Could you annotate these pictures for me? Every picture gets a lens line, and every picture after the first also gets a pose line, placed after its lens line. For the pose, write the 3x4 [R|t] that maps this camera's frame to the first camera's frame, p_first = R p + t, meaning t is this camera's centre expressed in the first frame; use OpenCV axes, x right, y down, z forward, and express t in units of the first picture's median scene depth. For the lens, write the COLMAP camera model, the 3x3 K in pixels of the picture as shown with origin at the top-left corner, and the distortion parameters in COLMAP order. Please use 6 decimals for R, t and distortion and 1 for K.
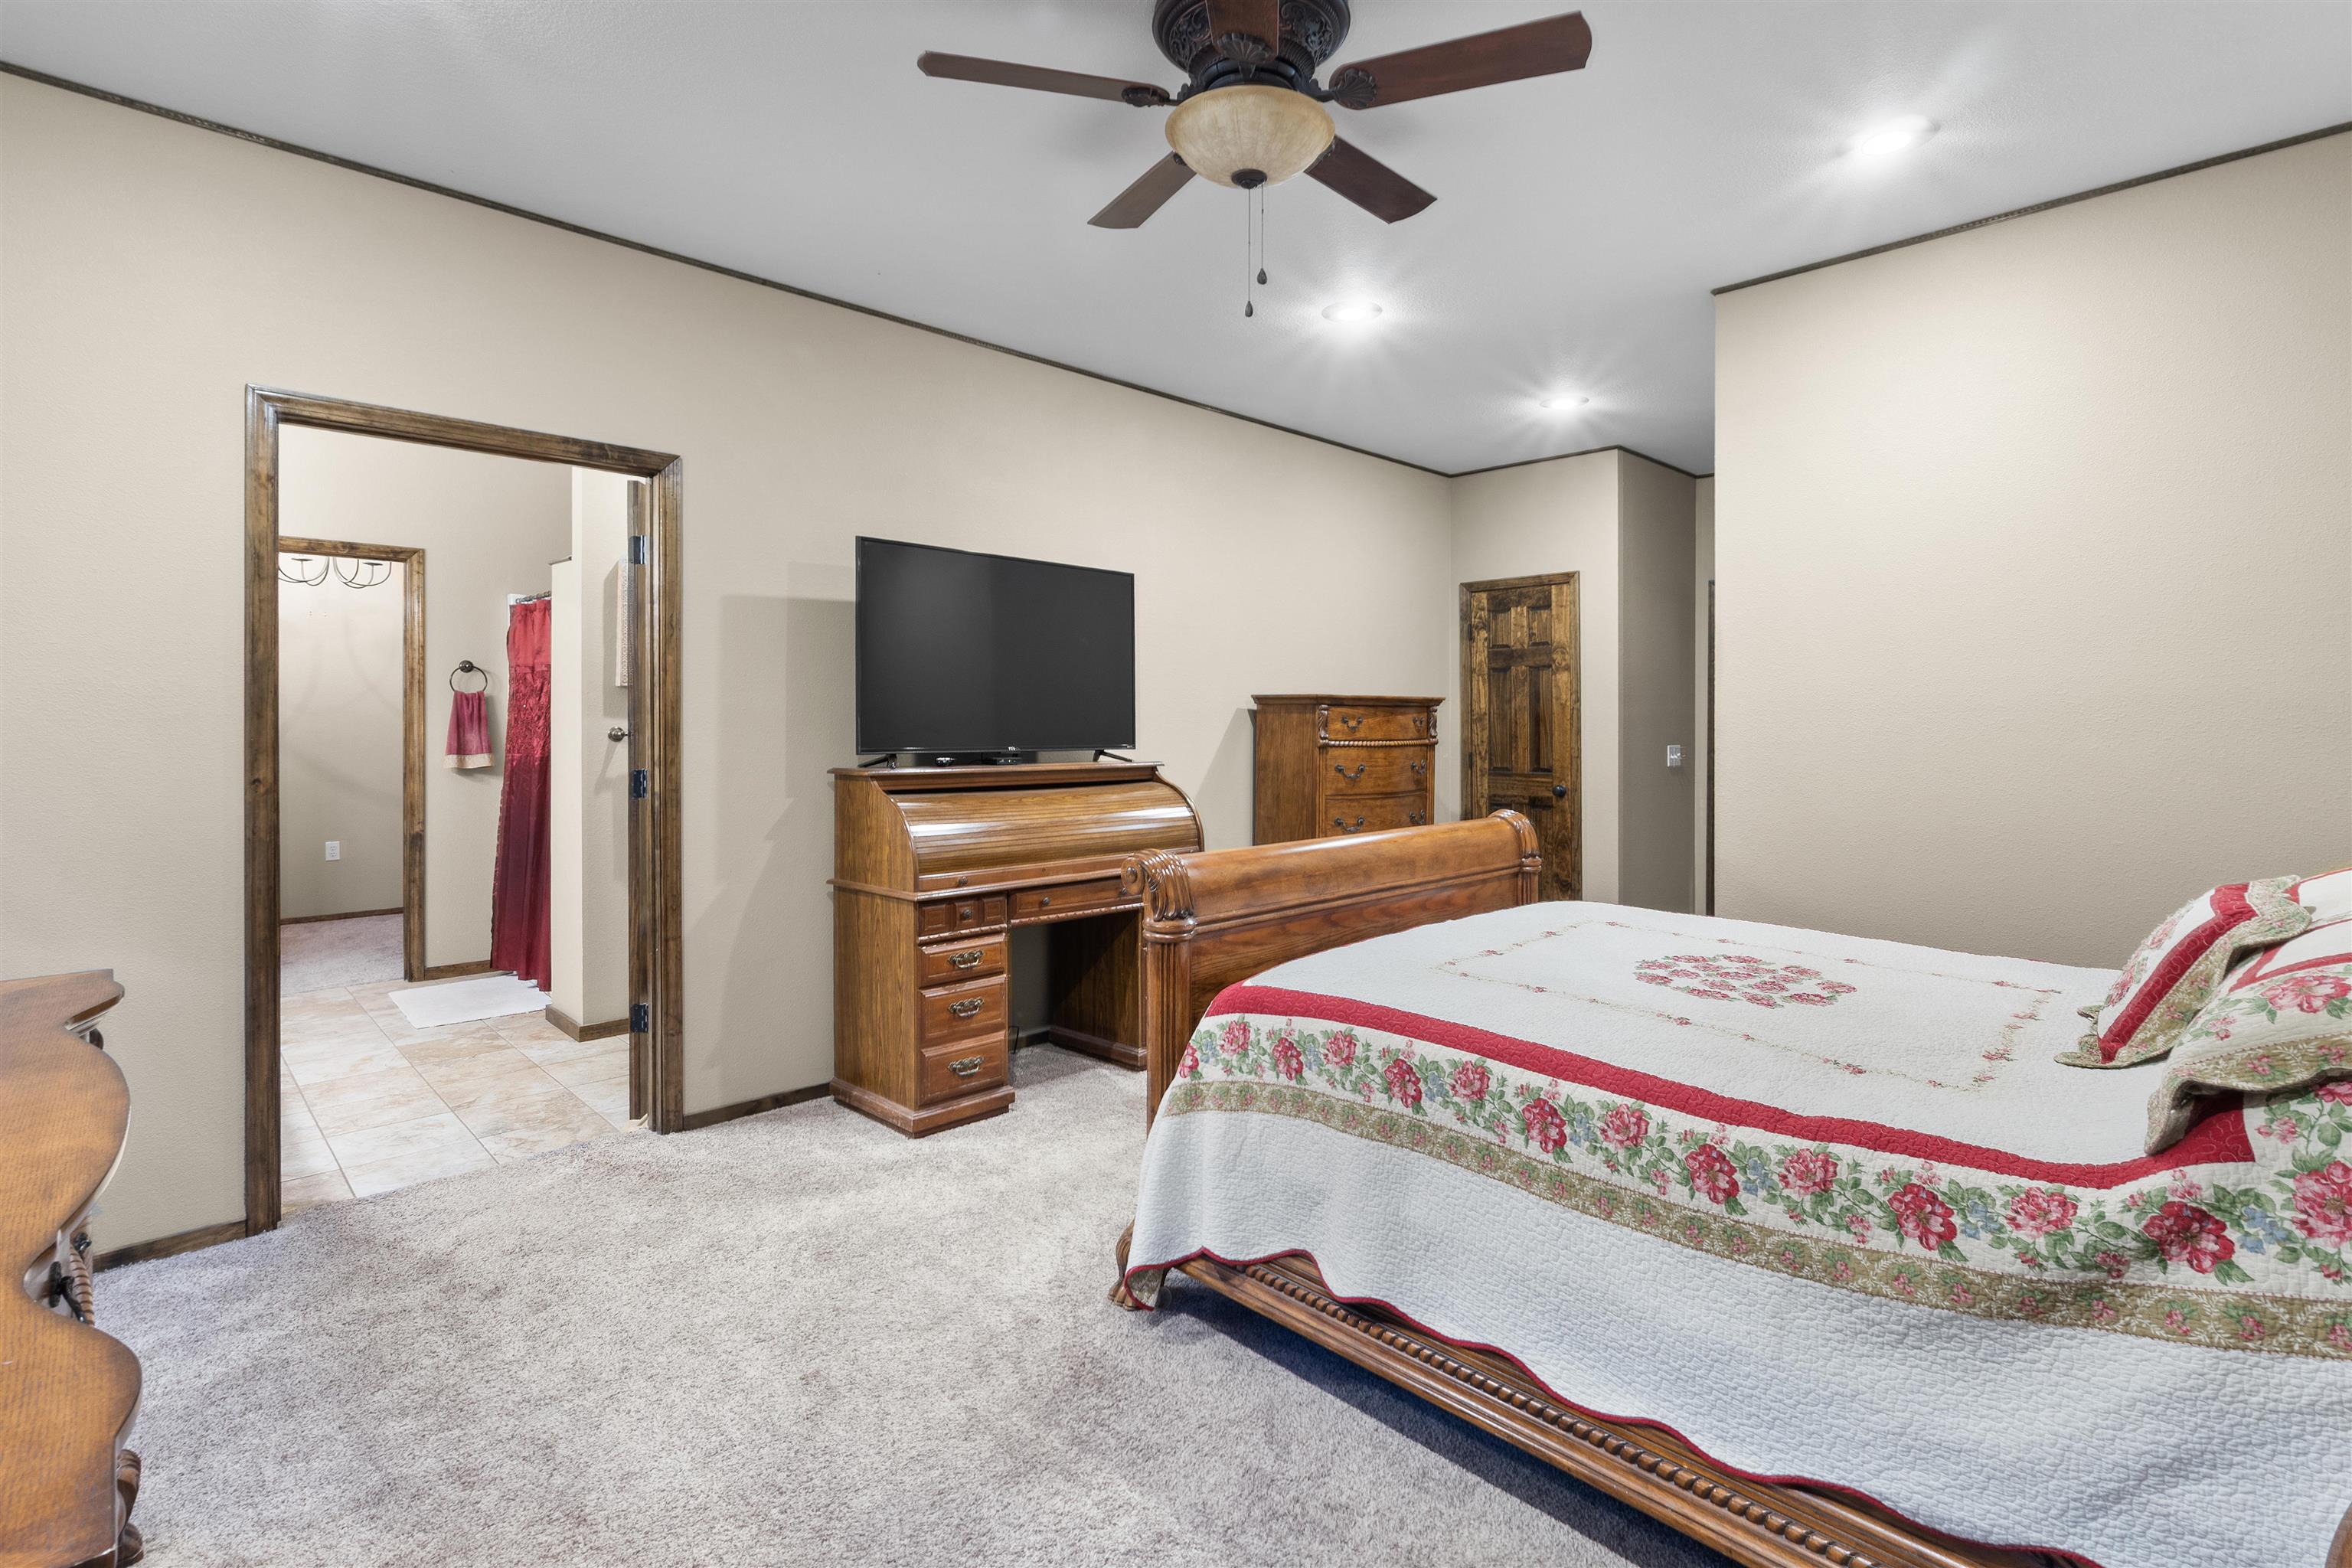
lens RADIAL K [[1133.1, 0, 1183.0], [0, 1133.1, 710.3], [0, 0, 1]] dist [-0.028388, -0.000064]
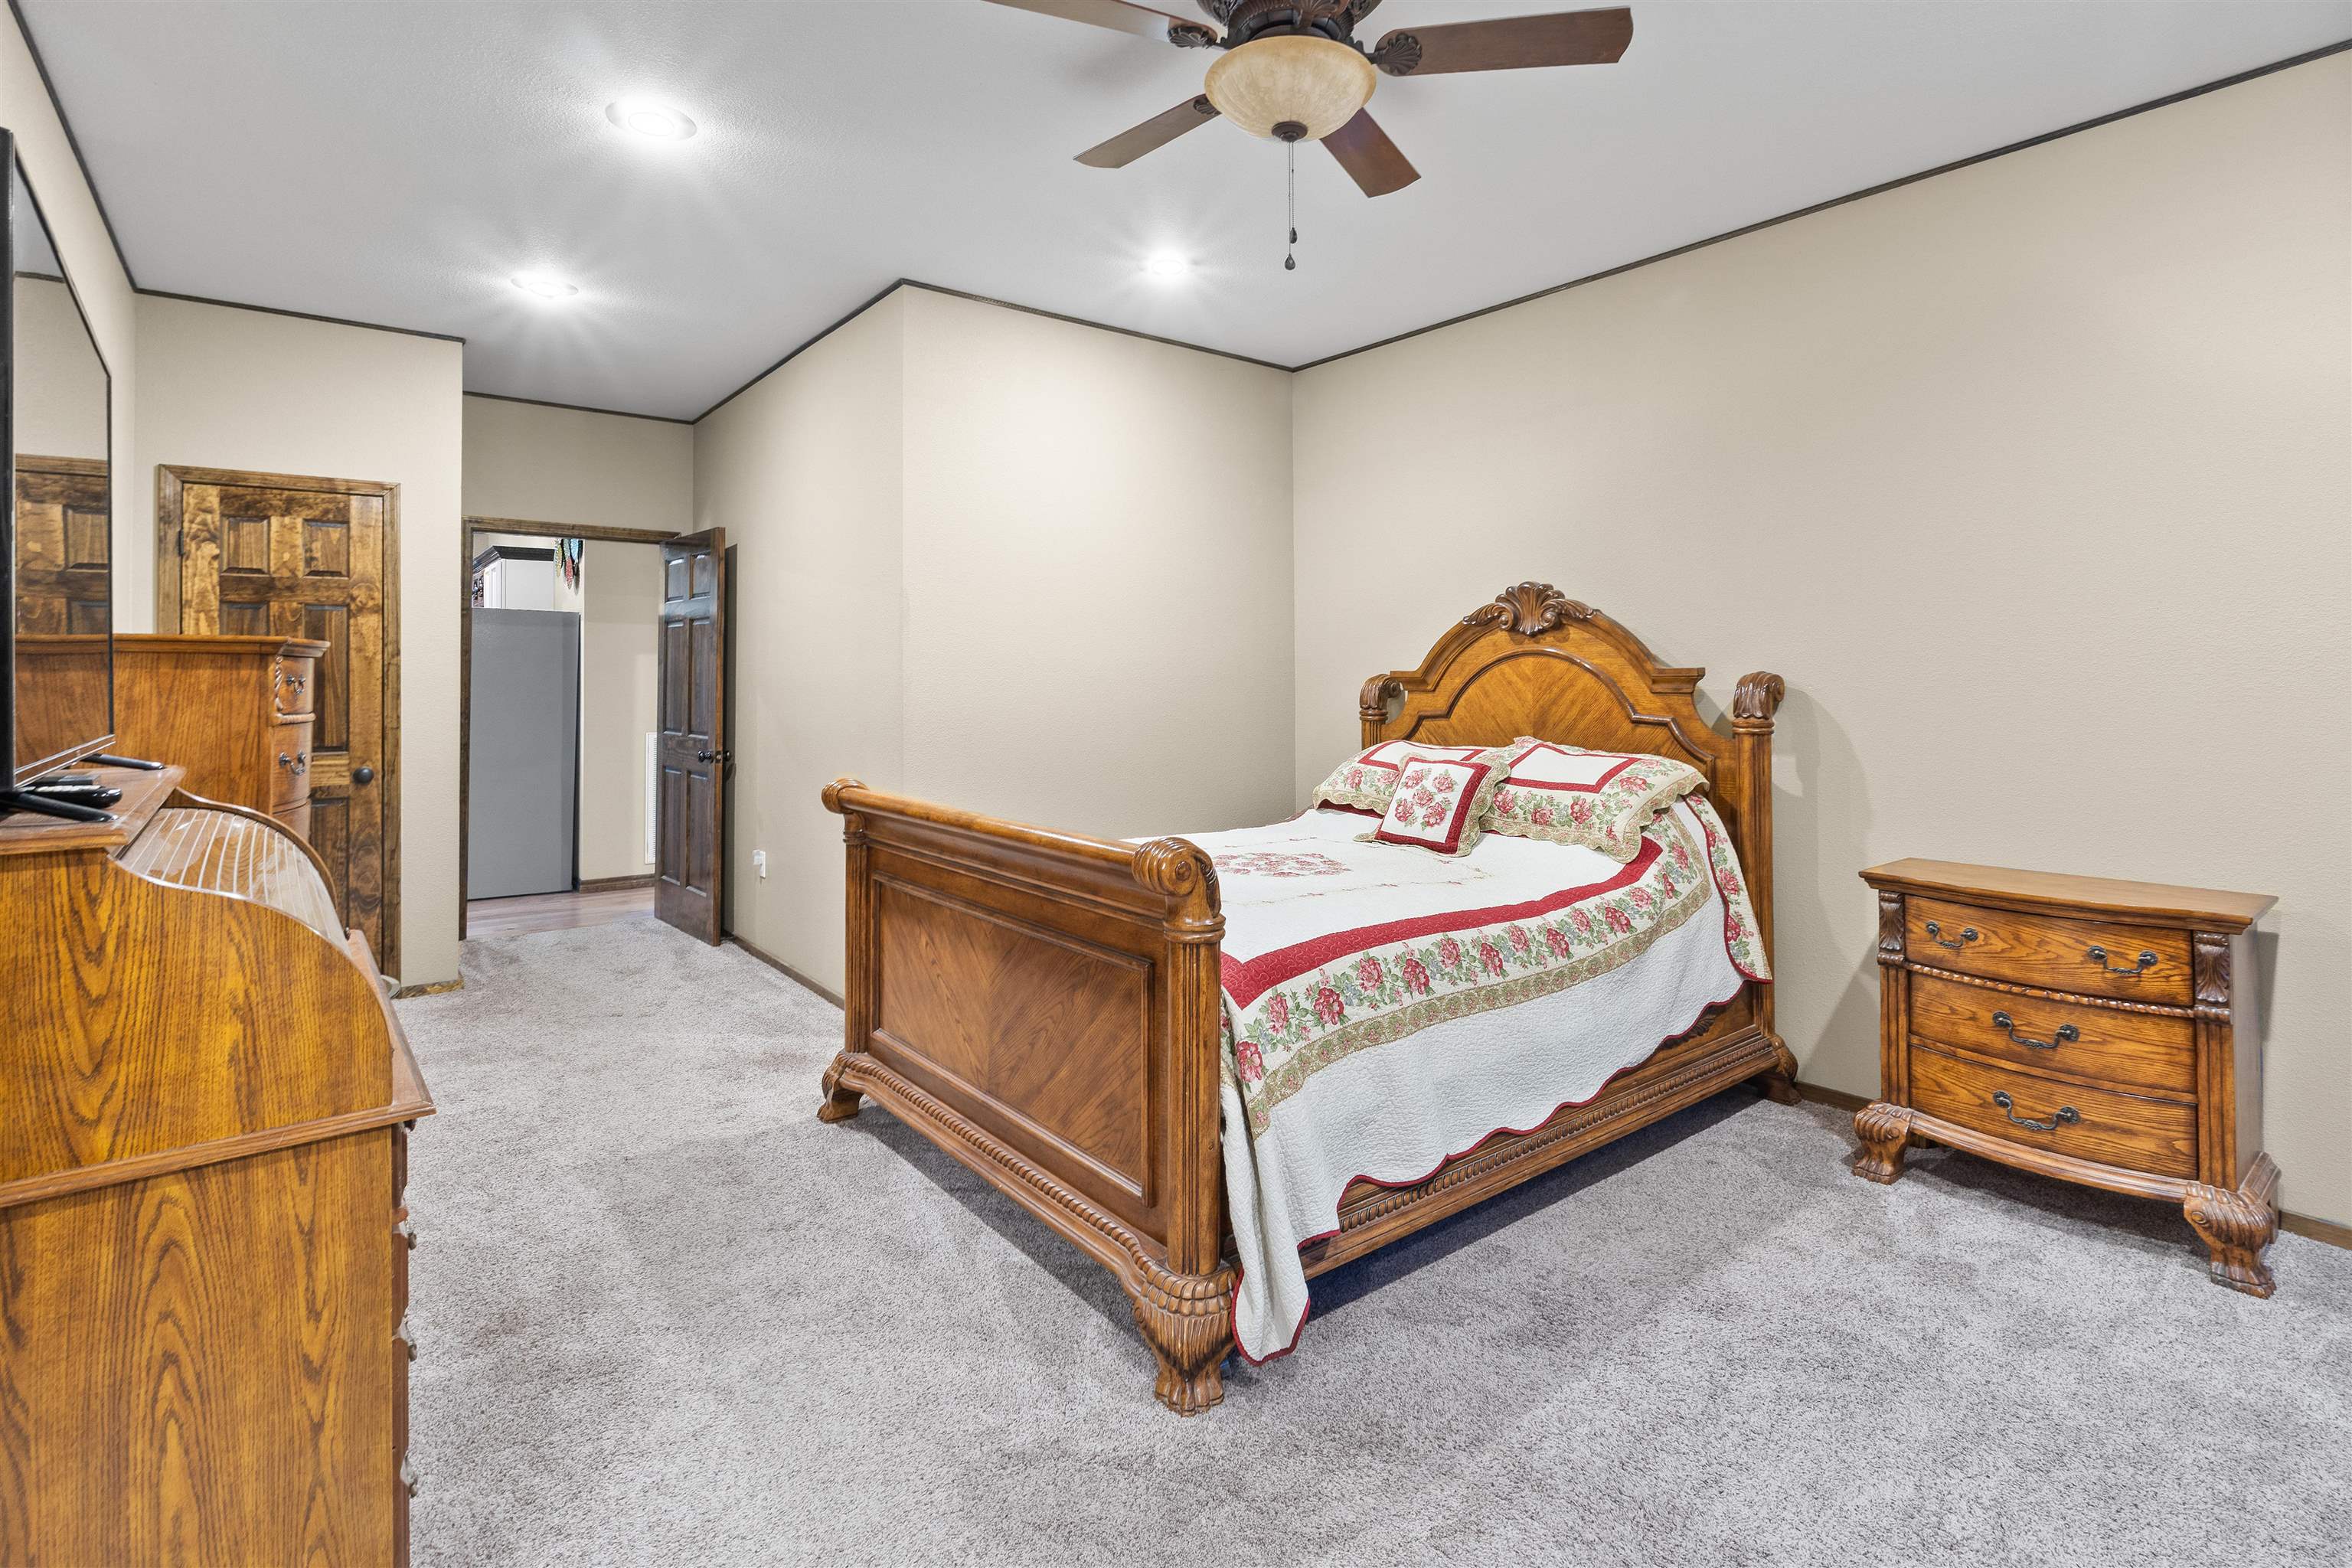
lens RADIAL K [[1133.1, 0, 1183.0], [0, 1133.1, 710.3], [0, 0, 1]] dist [-0.028388, -0.000064]
pose [[0.081013, -0.024216, 0.996419, -0.466092], [-0.005430, 0.999679, 0.024737, 0.010523], [-0.996698, -0.007415, 0.080856, 0.535659]]
